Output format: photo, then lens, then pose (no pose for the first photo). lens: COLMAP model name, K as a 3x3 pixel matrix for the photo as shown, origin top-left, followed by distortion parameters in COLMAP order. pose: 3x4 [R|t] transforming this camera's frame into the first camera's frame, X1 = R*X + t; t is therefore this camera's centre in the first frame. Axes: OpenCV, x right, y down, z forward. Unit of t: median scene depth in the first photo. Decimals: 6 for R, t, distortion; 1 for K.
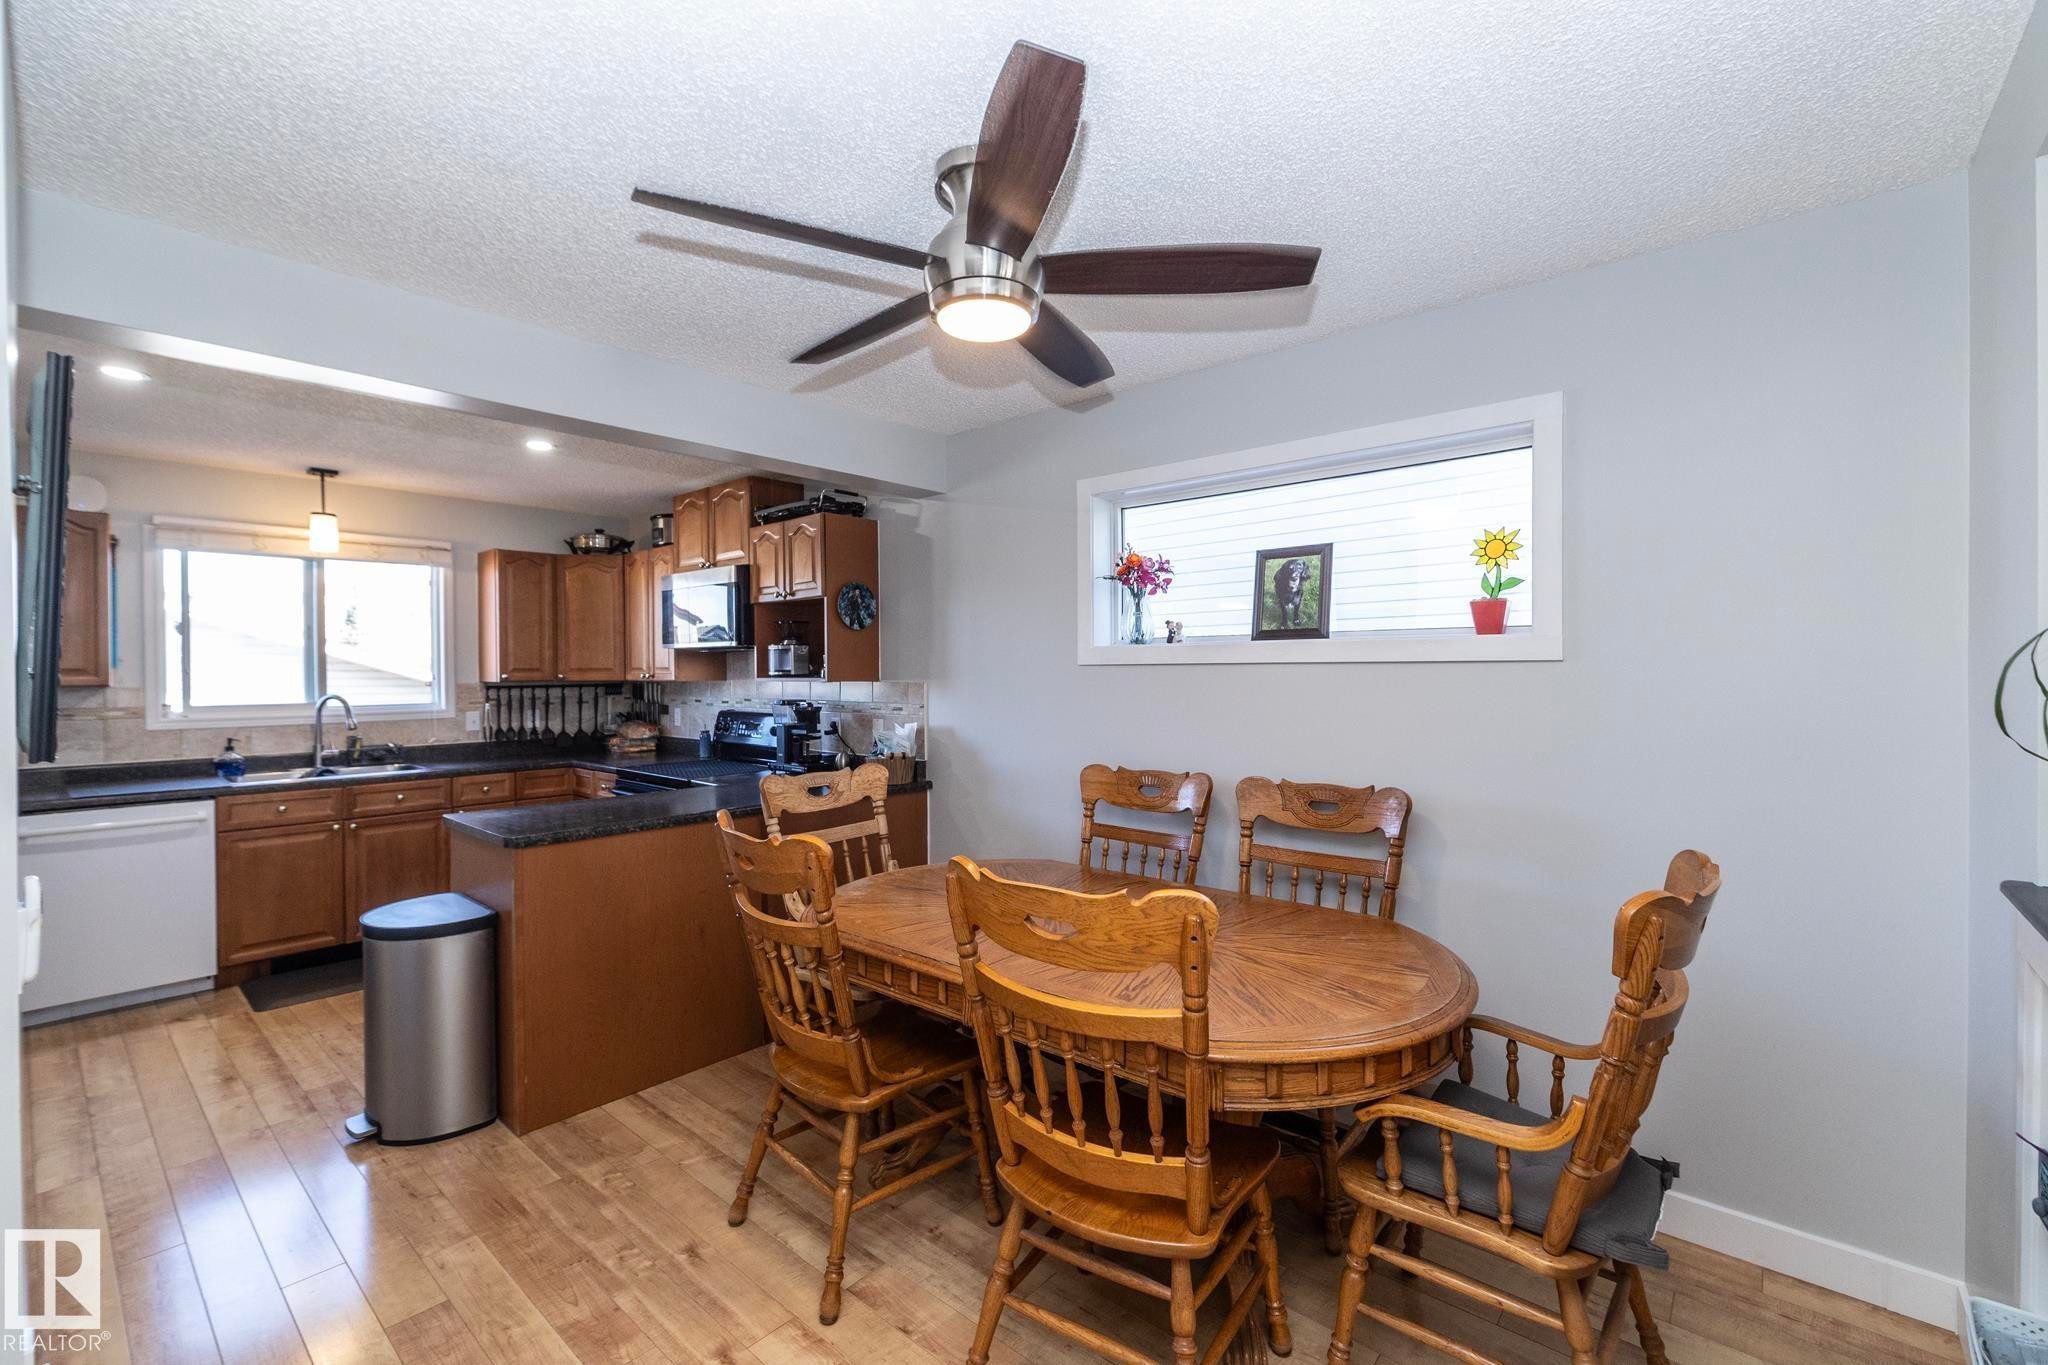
lens RADIAL K [[878.4, 0, 1018.1], [0, 878.4, 677.1], [0, 0, 1]] dist [0.004033, 0.000207]
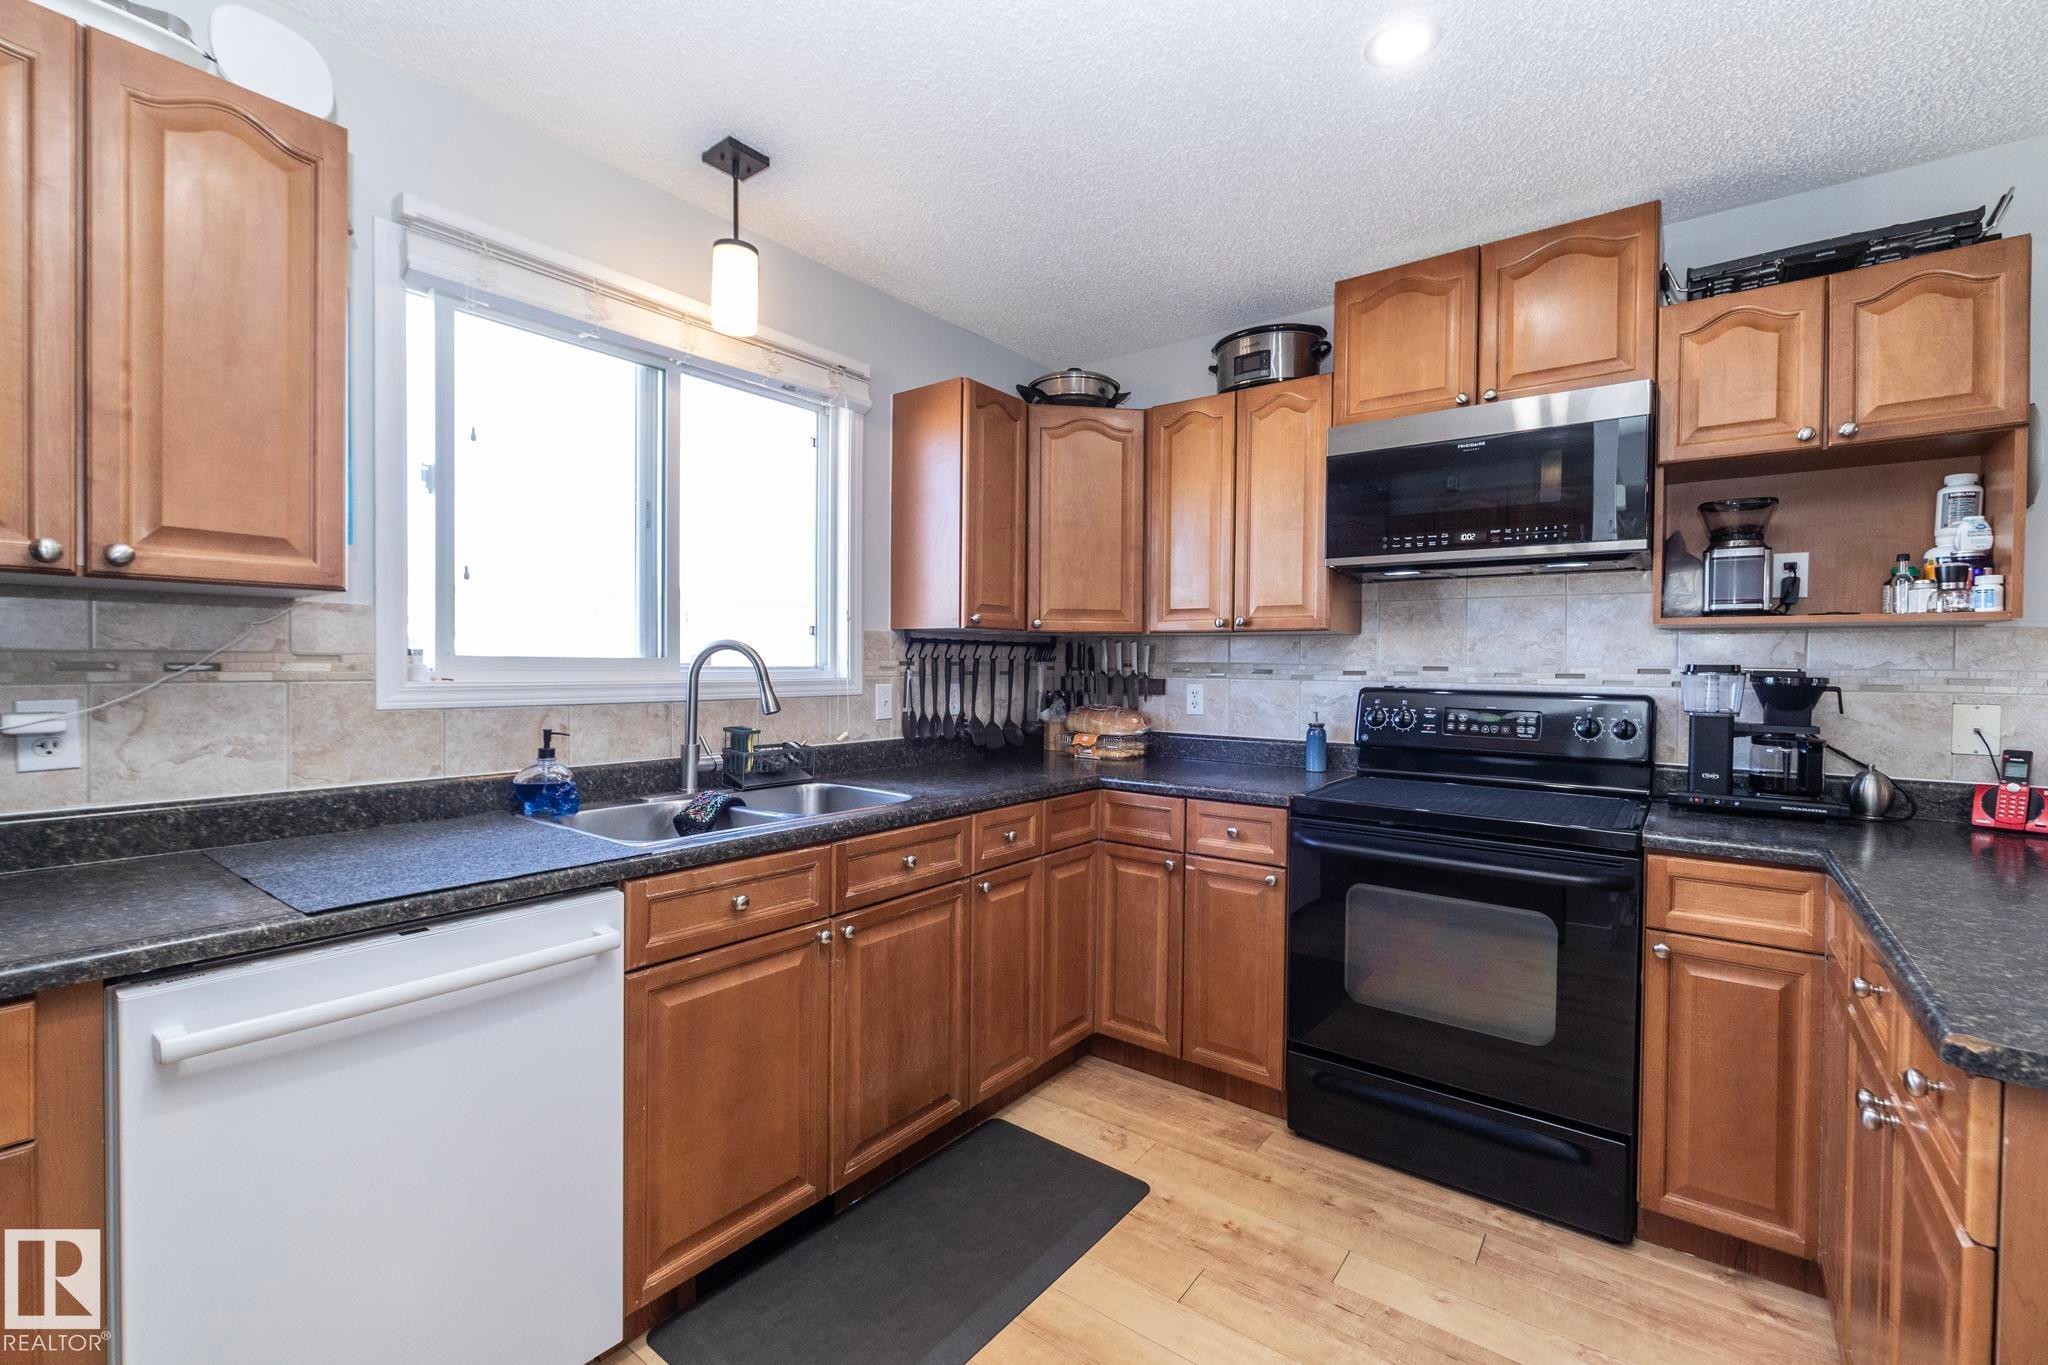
lens RADIAL K [[878.4, 0, 1023.8], [0, 878.4, 671.4], [0, 0, 1]] dist [0.004033, 0.000207]
pose [[0.997577, 0.014414, 0.068060, -0.644619], [-0.014488, 0.999895, 0.000591, 0.033936], [-0.068044, -0.001576, 0.997681, 0.508924]]
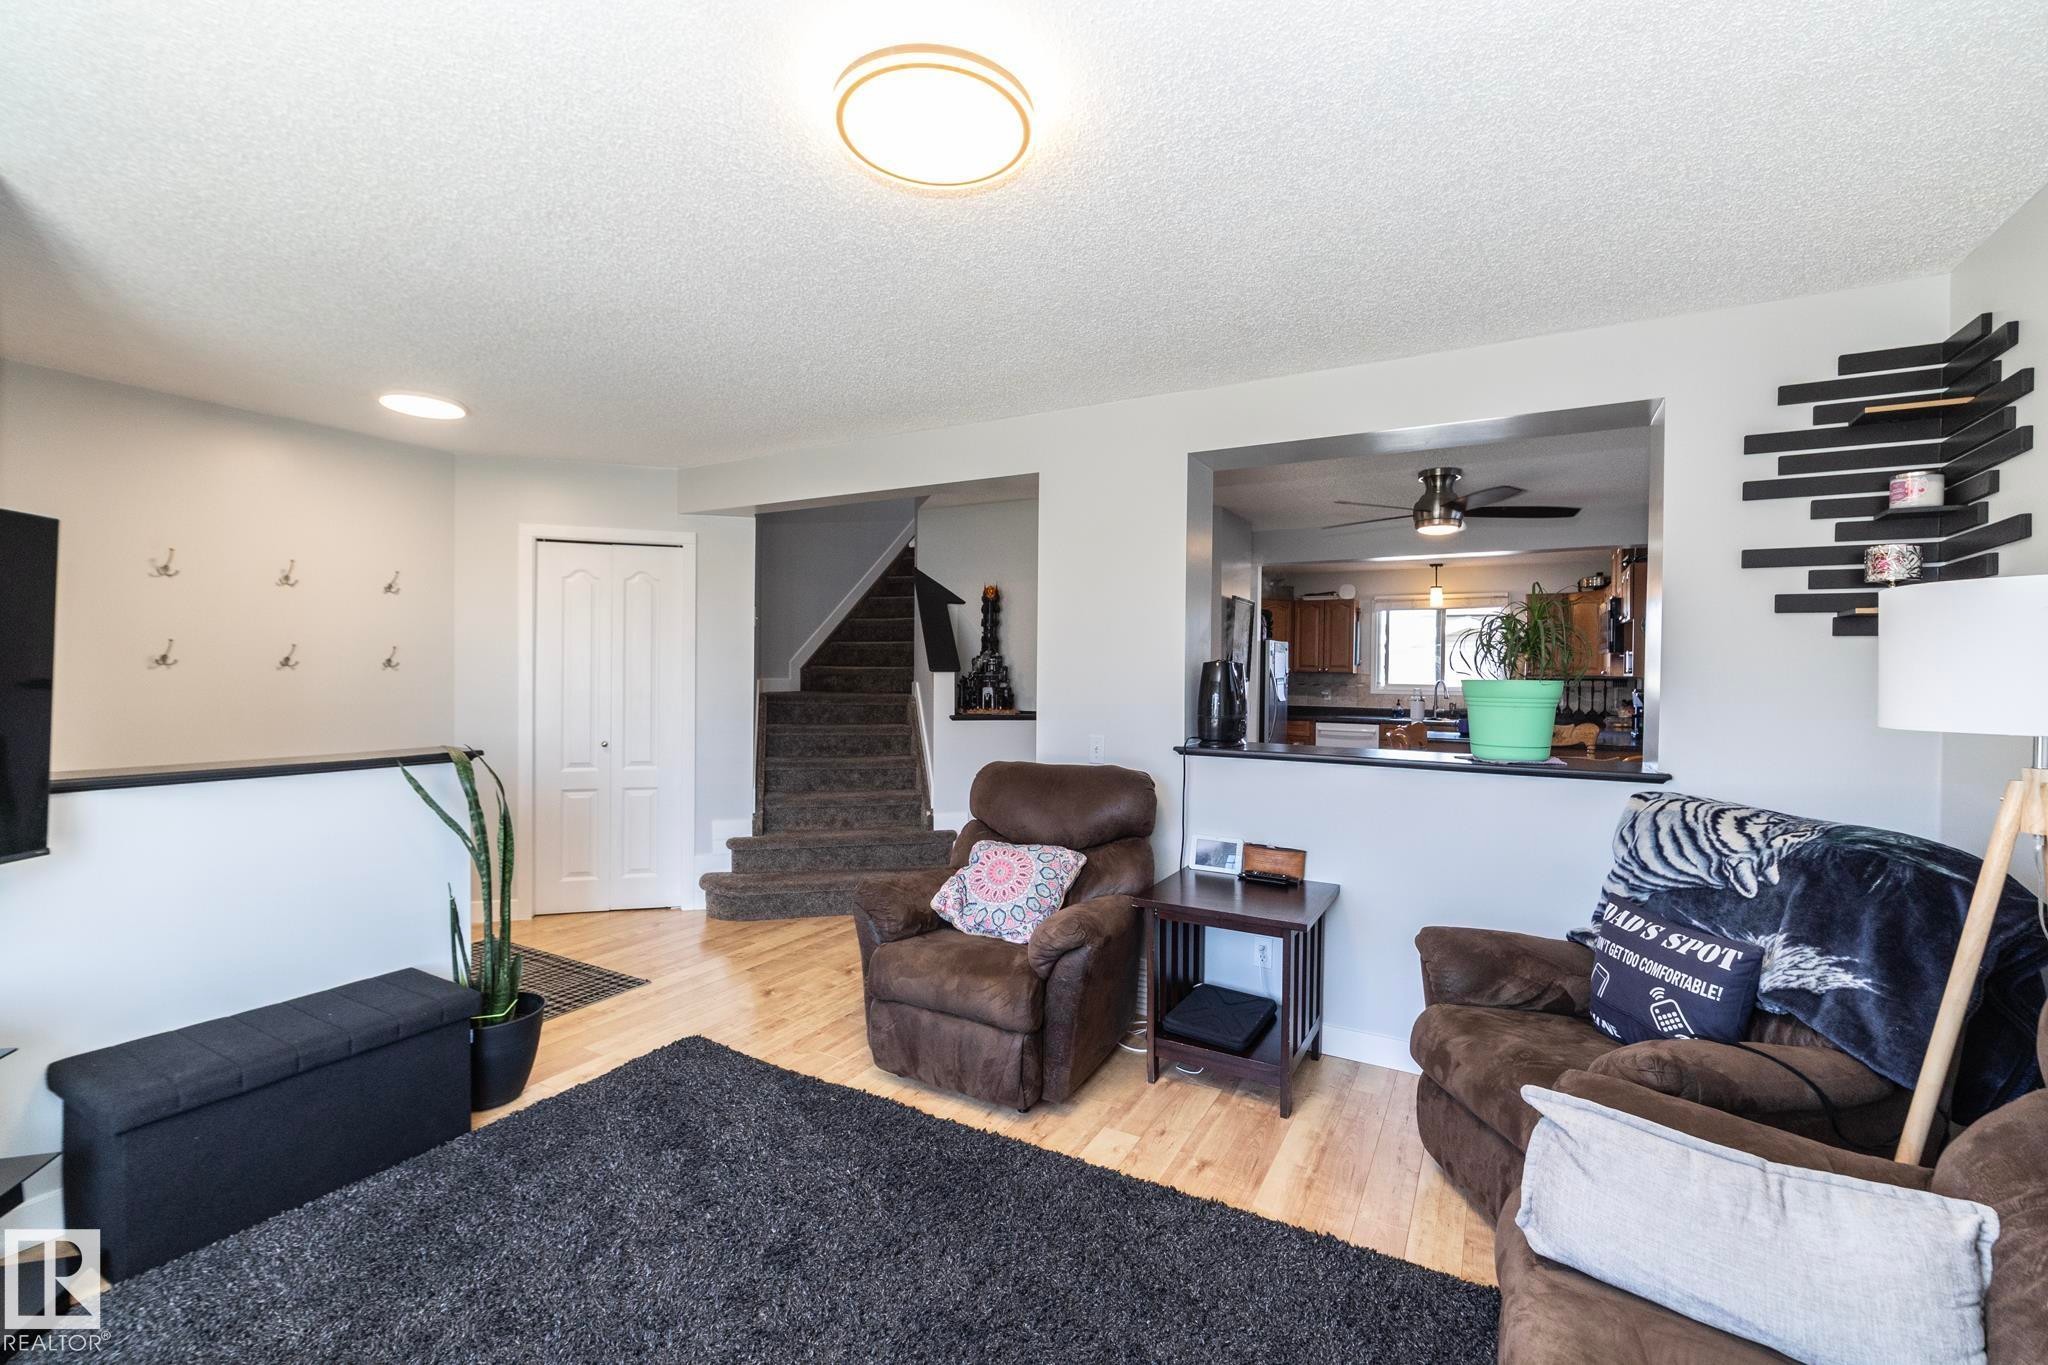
lens RADIAL K [[878.4, 0, 1015.8], [0, 878.4, 675.8], [0, 0, 1]] dist [0.004033, 0.000207]
pose [[0.187370, 0.023403, -0.982011, 0.928697], [-0.018549, 0.999622, 0.020284, -0.010853], [0.982114, 0.014415, 0.187733, -0.268947]]
